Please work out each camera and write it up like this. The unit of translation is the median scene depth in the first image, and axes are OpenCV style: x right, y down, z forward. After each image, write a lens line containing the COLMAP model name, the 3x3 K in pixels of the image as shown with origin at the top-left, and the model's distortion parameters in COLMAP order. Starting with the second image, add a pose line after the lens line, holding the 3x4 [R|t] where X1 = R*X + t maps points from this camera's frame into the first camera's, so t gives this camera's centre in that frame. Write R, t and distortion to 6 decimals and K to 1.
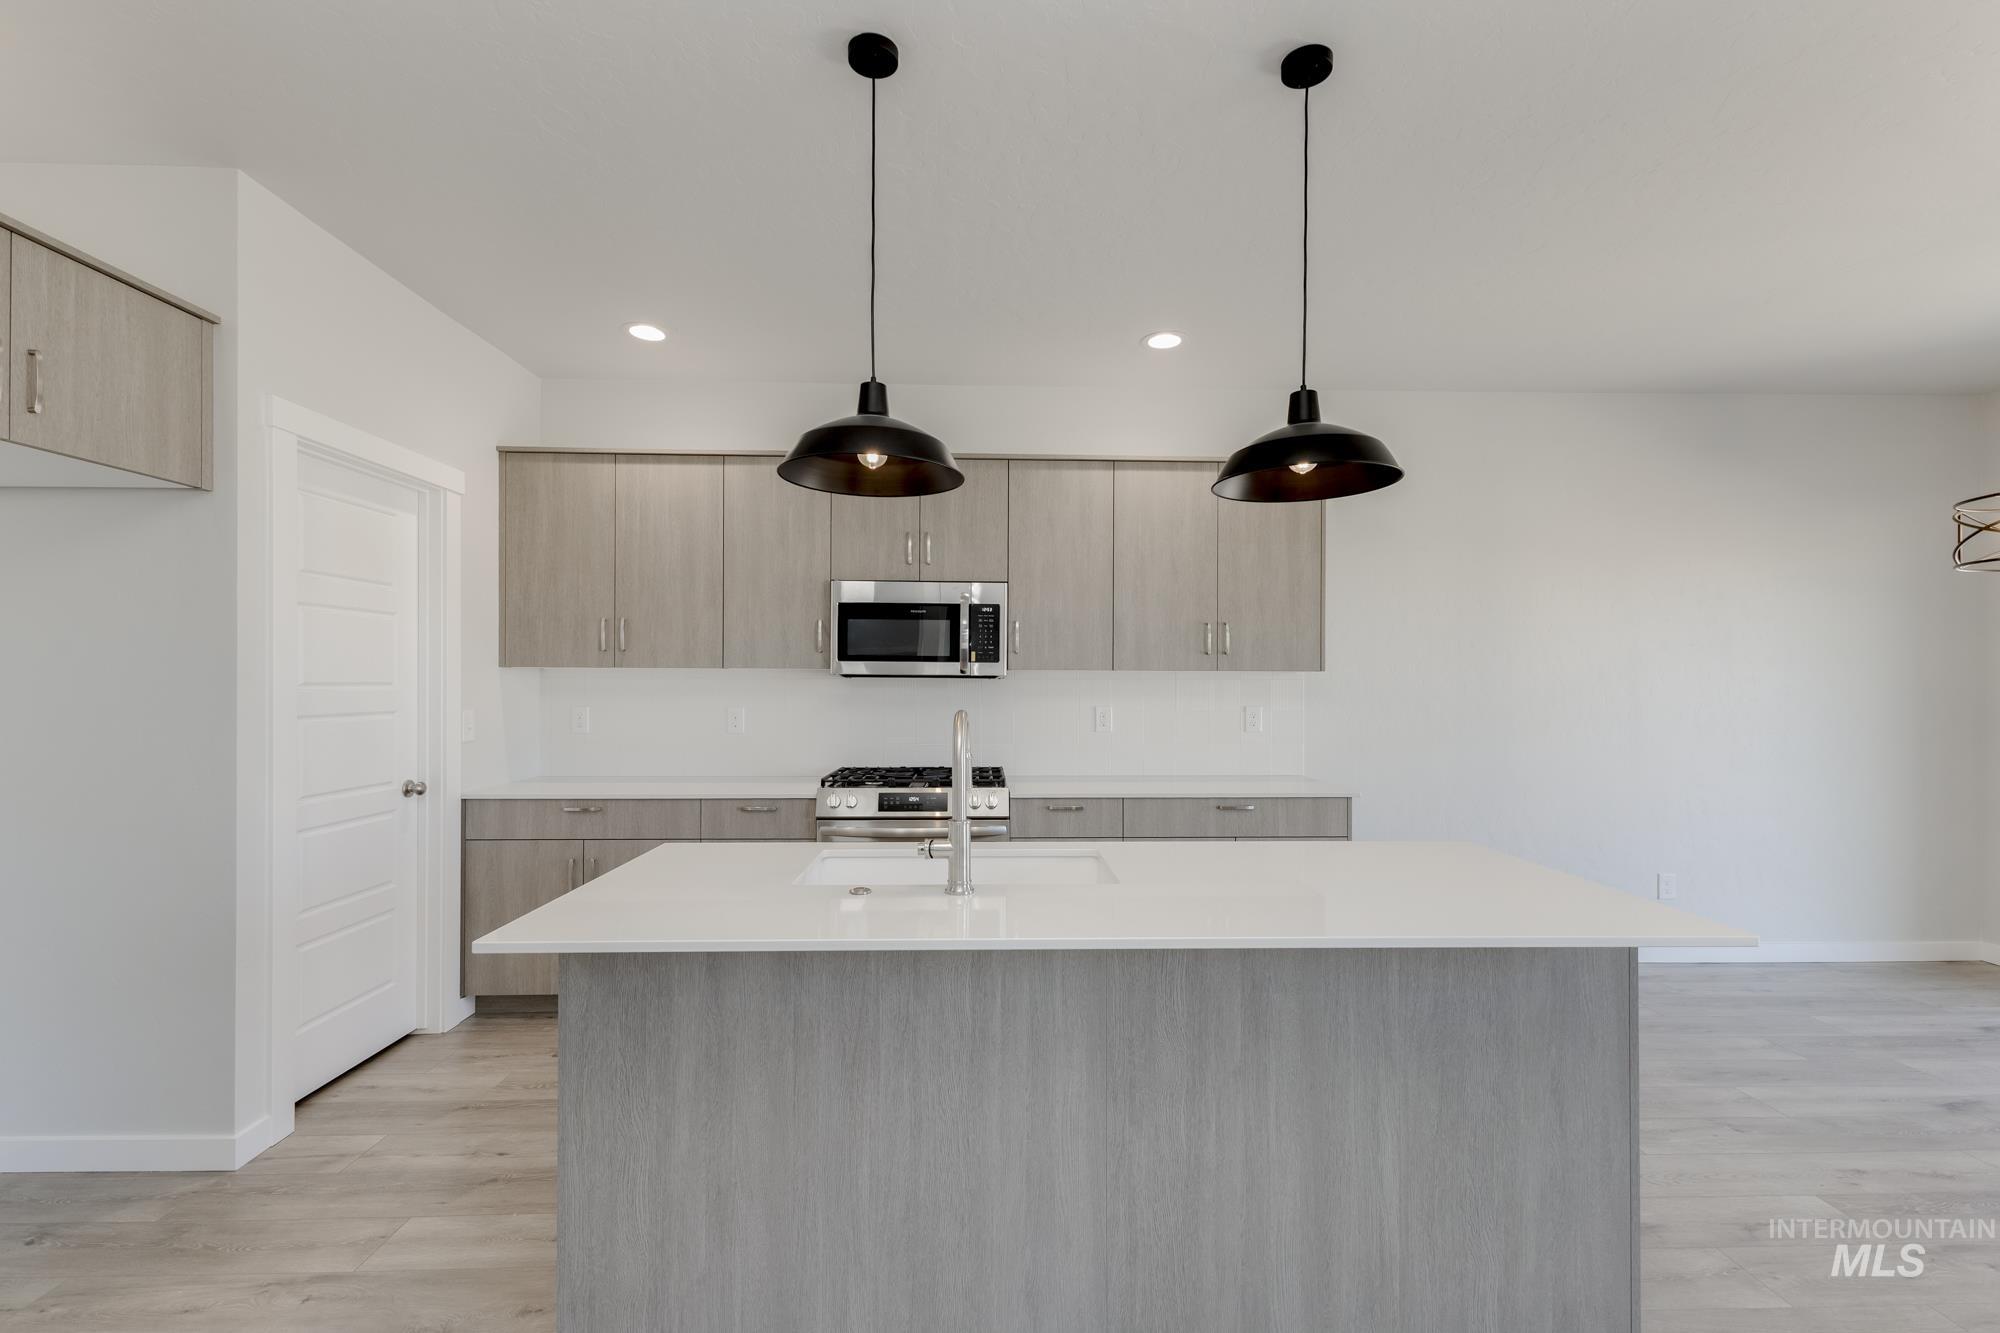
lens RADIAL K [[892.8, 0, 1003.7], [0, 892.8, 683.0], [0, 0, 1]] dist [0.027559, -0.008504]
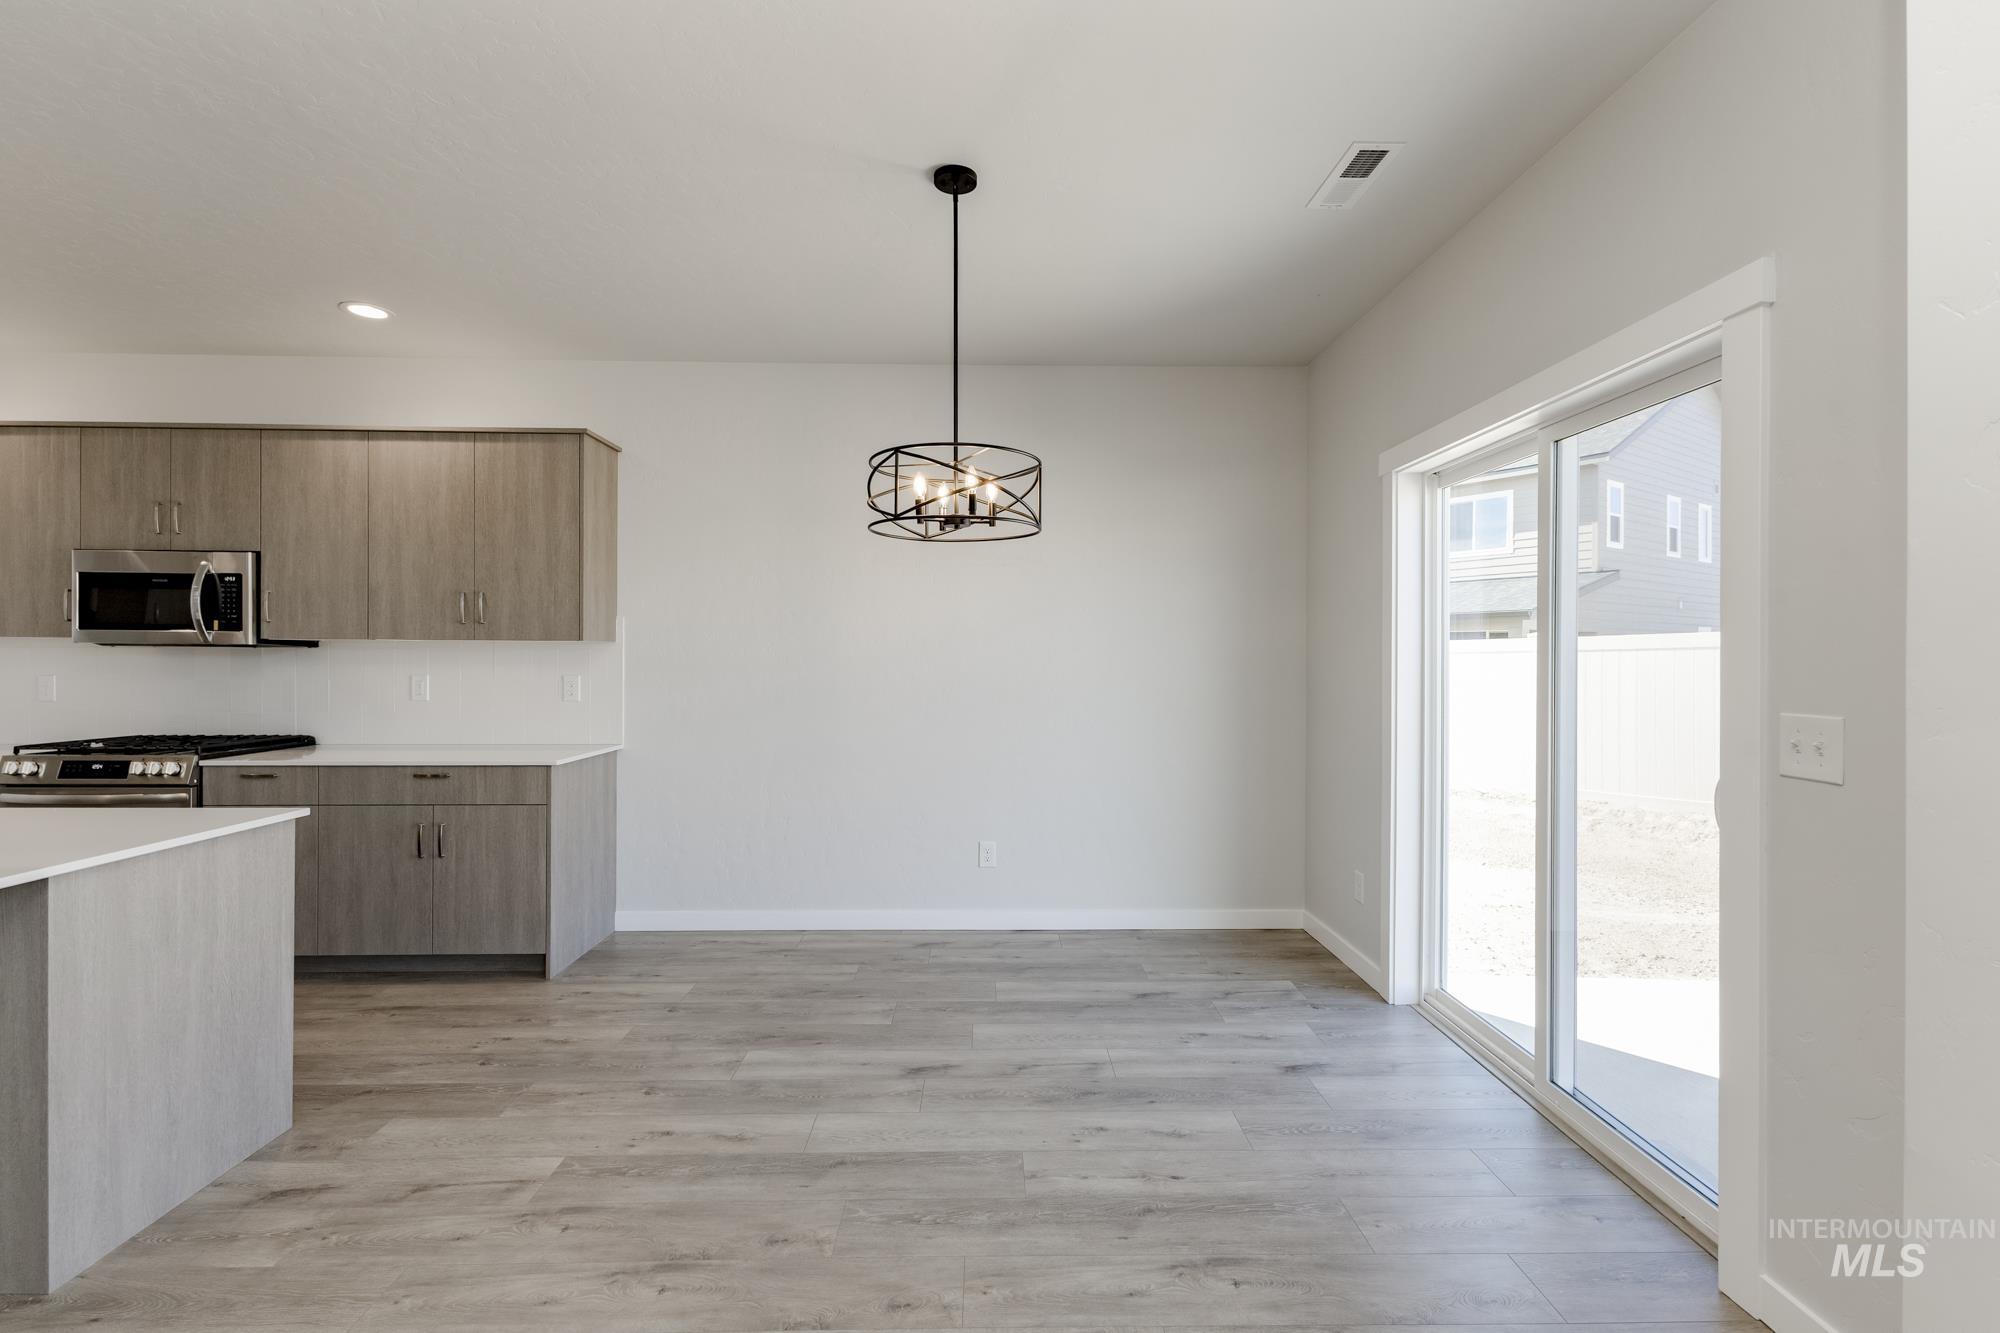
lens RADIAL K [[878.0, 0, 1000.0], [0, 878.0, 666.5], [0, 0, 1]] dist [0.006836, 0.000253]
pose [[0.999722, 0.001773, -0.023528, 0.860571], [-0.001518, 0.999940, 0.010854, 0.004409], [0.023546, -0.010815, 0.999664, 0.024300]]
